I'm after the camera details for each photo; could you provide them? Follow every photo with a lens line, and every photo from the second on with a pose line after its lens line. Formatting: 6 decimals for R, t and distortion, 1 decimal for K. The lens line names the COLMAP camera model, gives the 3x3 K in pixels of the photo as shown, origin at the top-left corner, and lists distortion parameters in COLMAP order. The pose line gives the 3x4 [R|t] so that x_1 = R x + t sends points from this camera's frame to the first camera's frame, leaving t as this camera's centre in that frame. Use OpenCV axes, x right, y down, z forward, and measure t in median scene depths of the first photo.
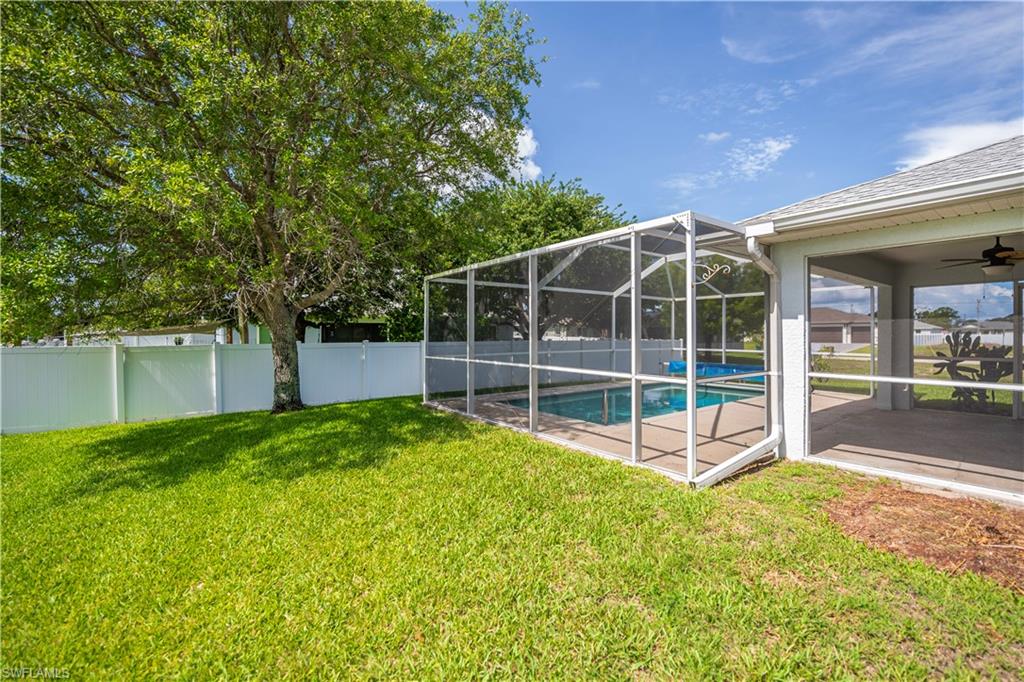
lens RADIAL K [[443.7, 0, 512.1], [0, 443.7, 338.5], [0, 0, 1]] dist [-0.003991, -0.000421]
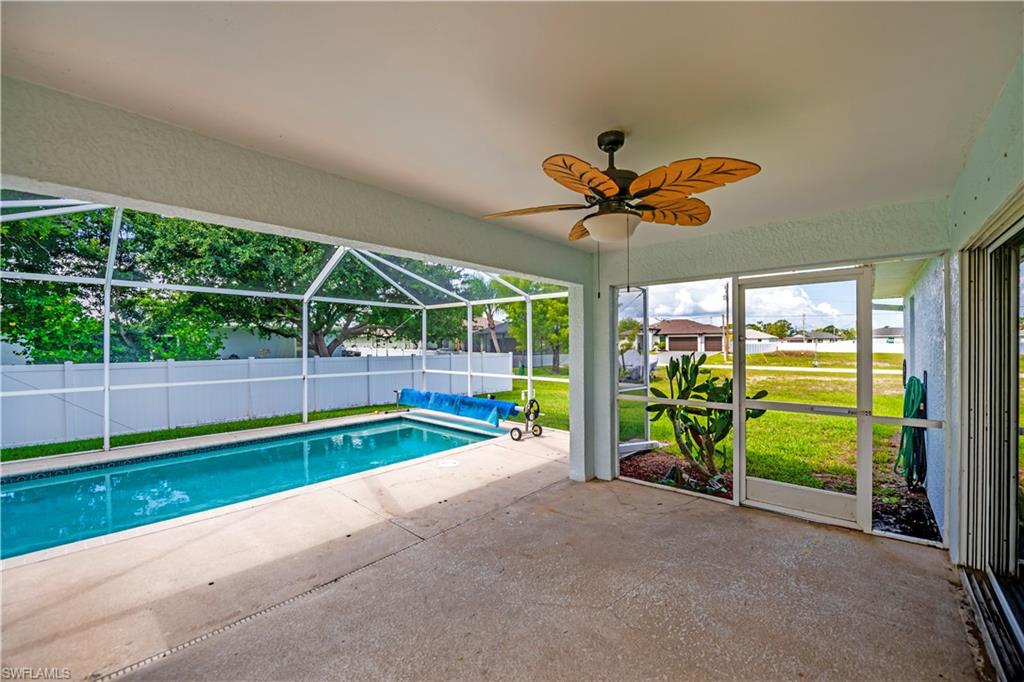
lens RADIAL K [[411.4, 0, 512.8], [0, 411.4, 342.5], [0, 0, 1]] dist [-0.021797, -0.000003]
pose [[0.983056, -0.003372, 0.183274, 0.162935], [0.005165, 0.999943, -0.009306, -0.007761], [-0.183232, 0.010095, 0.983018, 0.111705]]
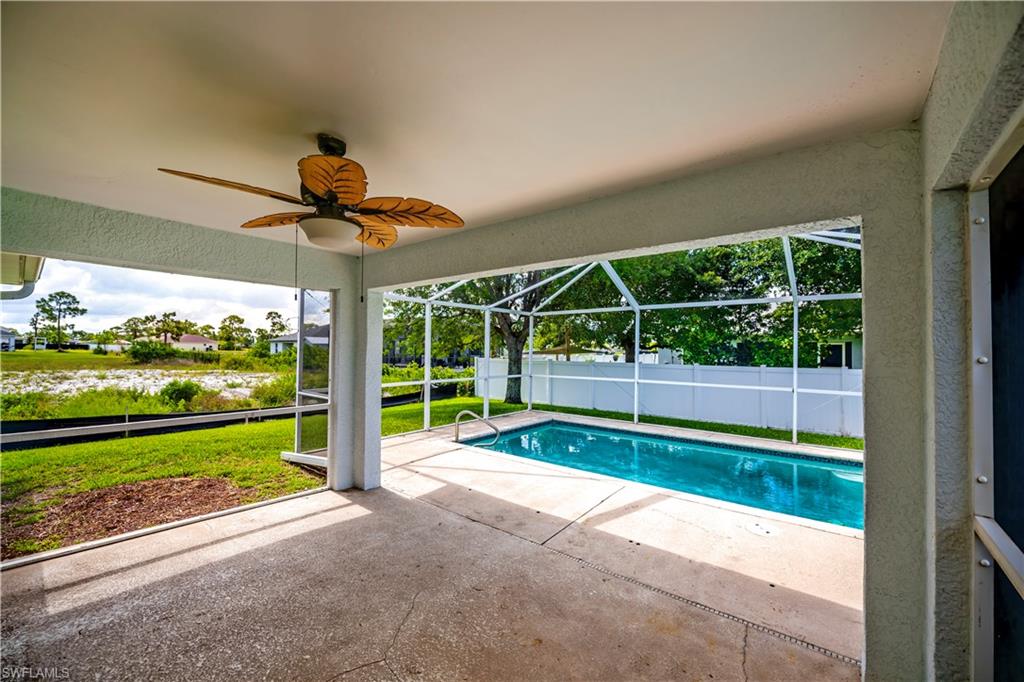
lens RADIAL K [[411.4, 0, 518.8], [0, 411.4, 338.9], [0, 0, 1]] dist [-0.021797, -0.000003]
pose [[0.230026, -0.018598, -0.973007, 0.258074], [-0.020242, 0.999510, -0.023890, -0.008761], [0.972974, 0.025191, 0.229536, 0.185015]]
